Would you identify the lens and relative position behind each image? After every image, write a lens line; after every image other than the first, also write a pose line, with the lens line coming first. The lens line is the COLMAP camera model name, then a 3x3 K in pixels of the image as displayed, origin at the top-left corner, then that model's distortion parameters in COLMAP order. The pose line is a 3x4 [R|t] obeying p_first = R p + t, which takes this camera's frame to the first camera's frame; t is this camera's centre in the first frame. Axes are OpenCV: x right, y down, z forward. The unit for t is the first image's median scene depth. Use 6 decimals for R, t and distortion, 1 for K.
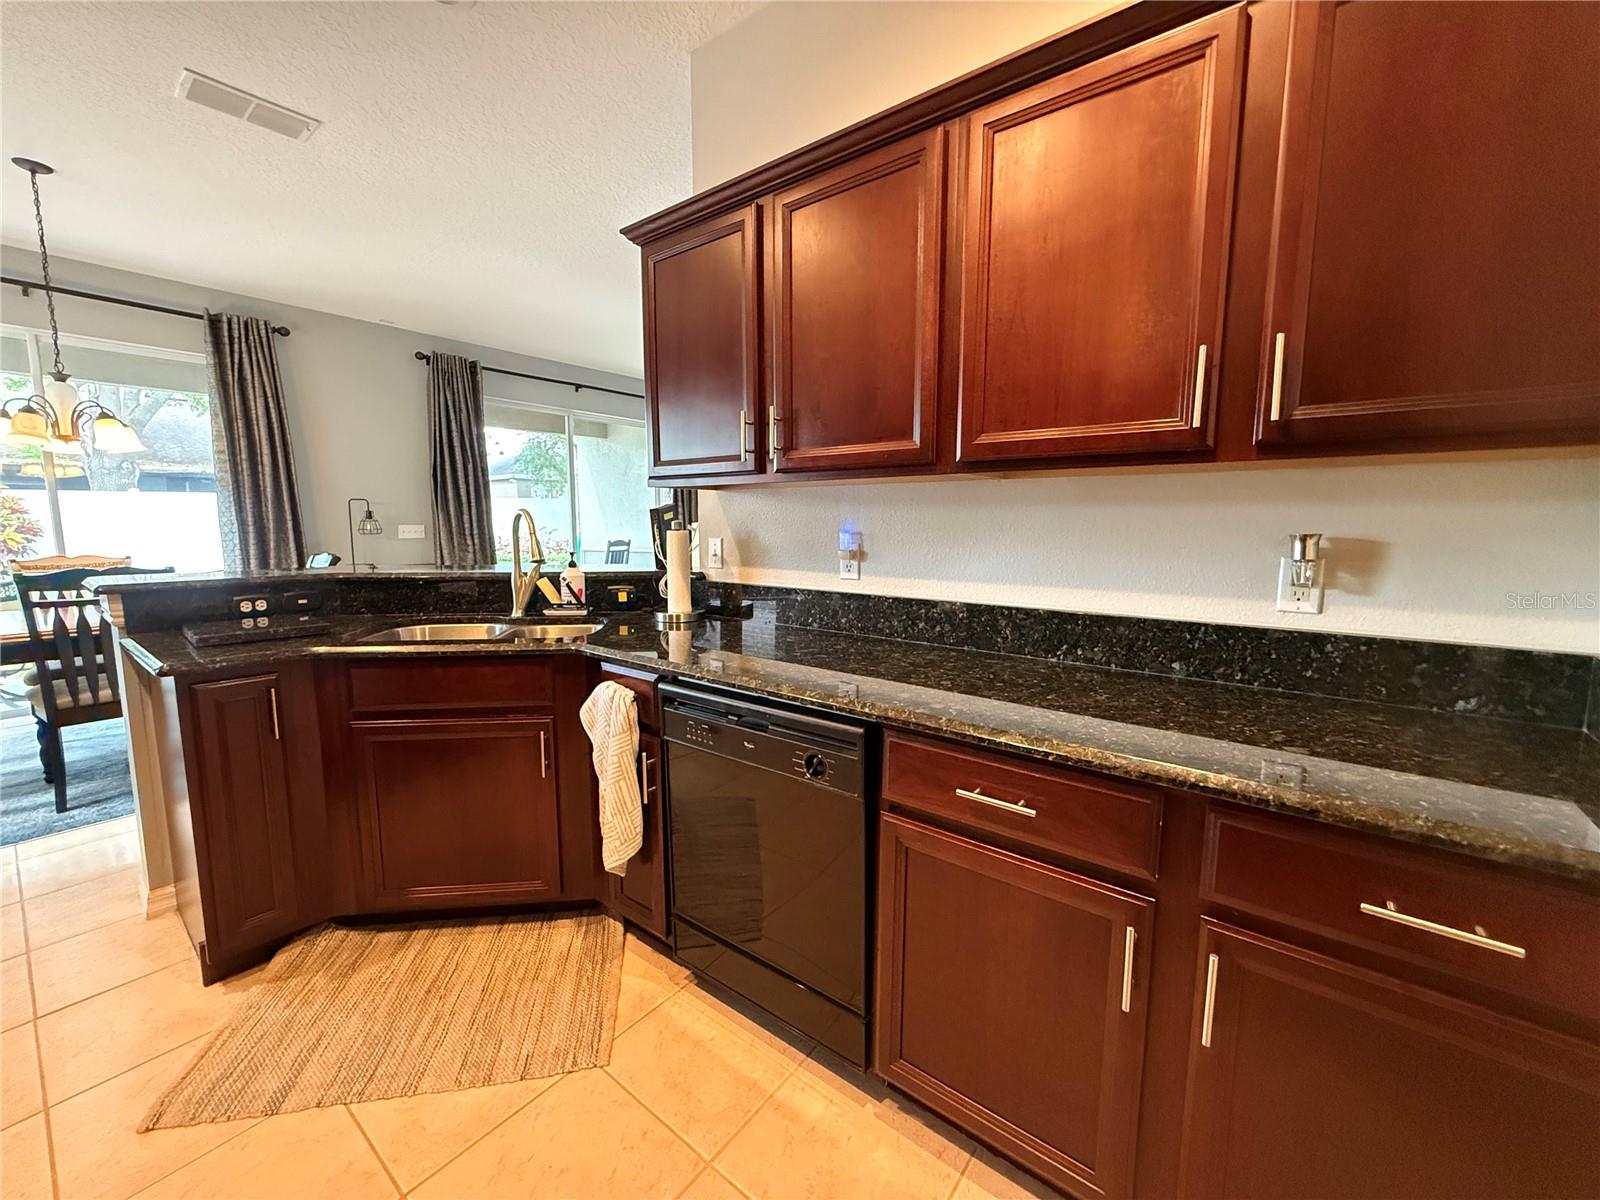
lens RADIAL K [[640.2, 0, 795.9], [0, 640.2, 597.4], [0, 0, 1]] dist [0.001548, -0.000036]
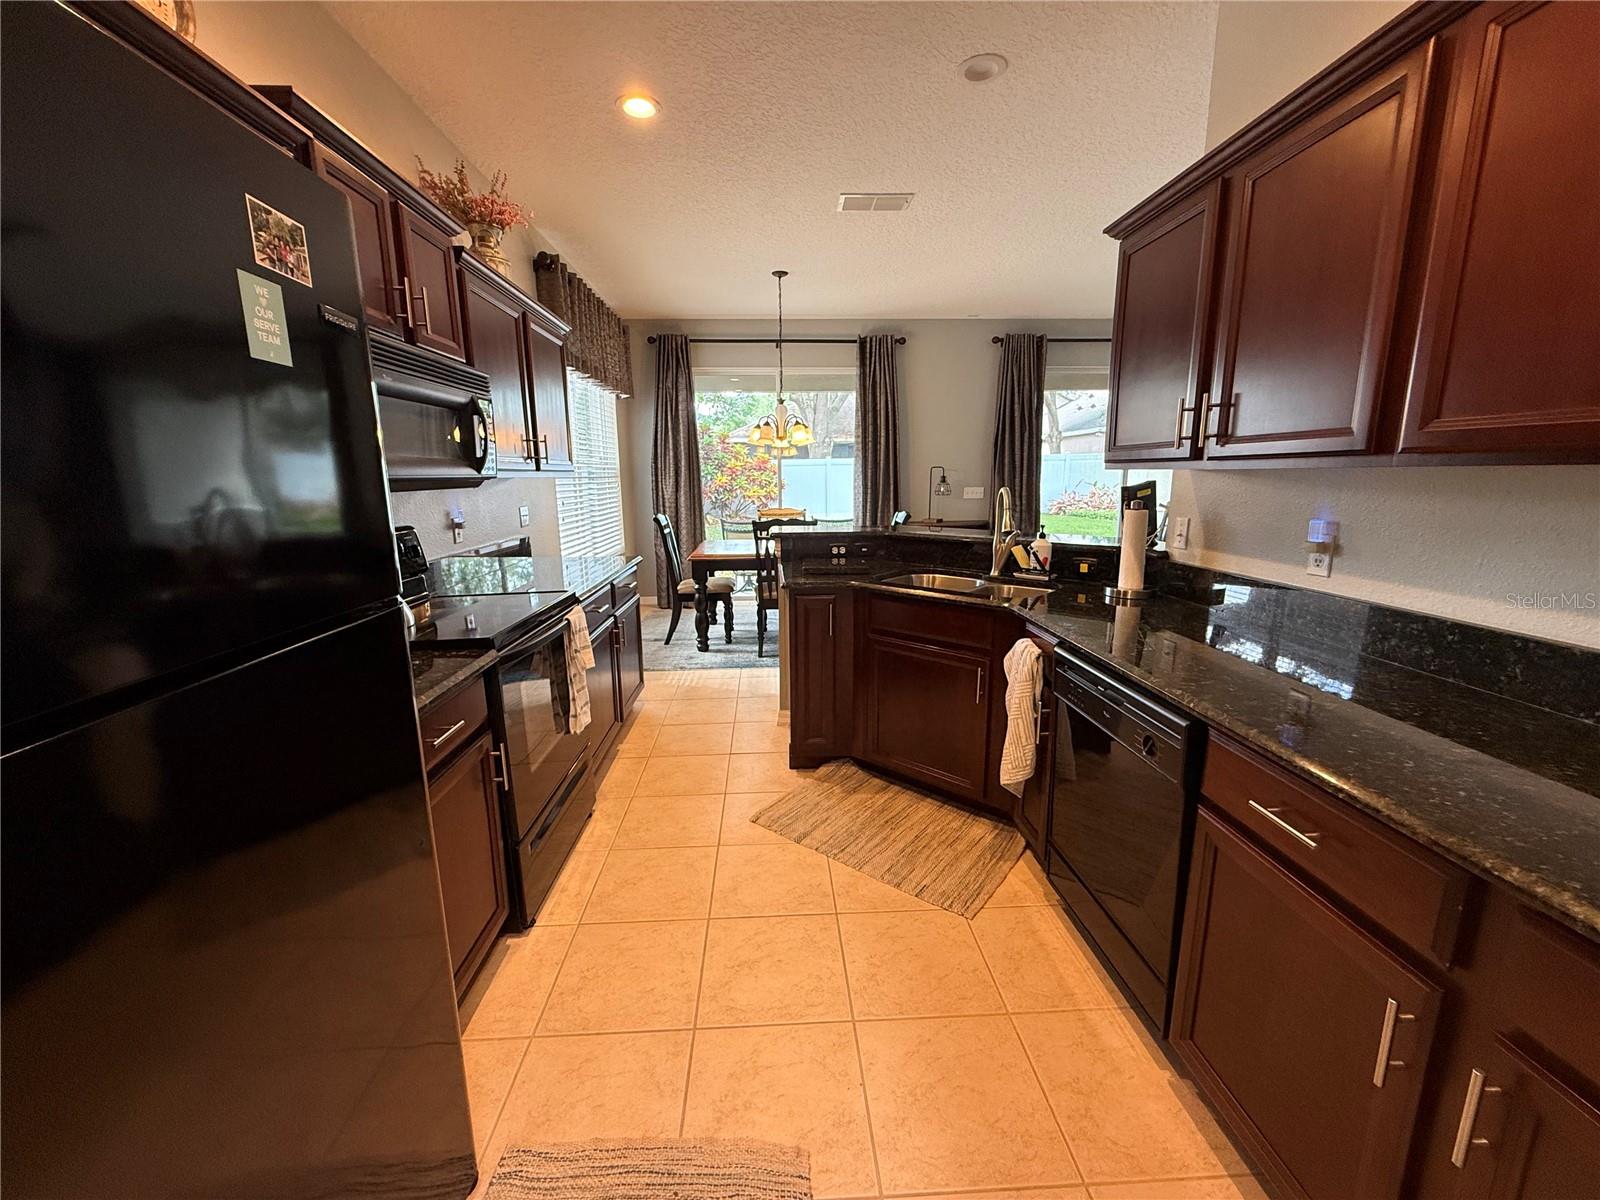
lens RADIAL K [[640.2, 0, 797.4], [0, 640.2, 598.4], [0, 0, 1]] dist [0.001548, -0.000036]
pose [[0.656080, 0.136234, -0.742293, 0.253008], [-0.080536, 0.990594, 0.110622, -0.034768], [0.750382, -0.012796, 0.660881, -0.098936]]
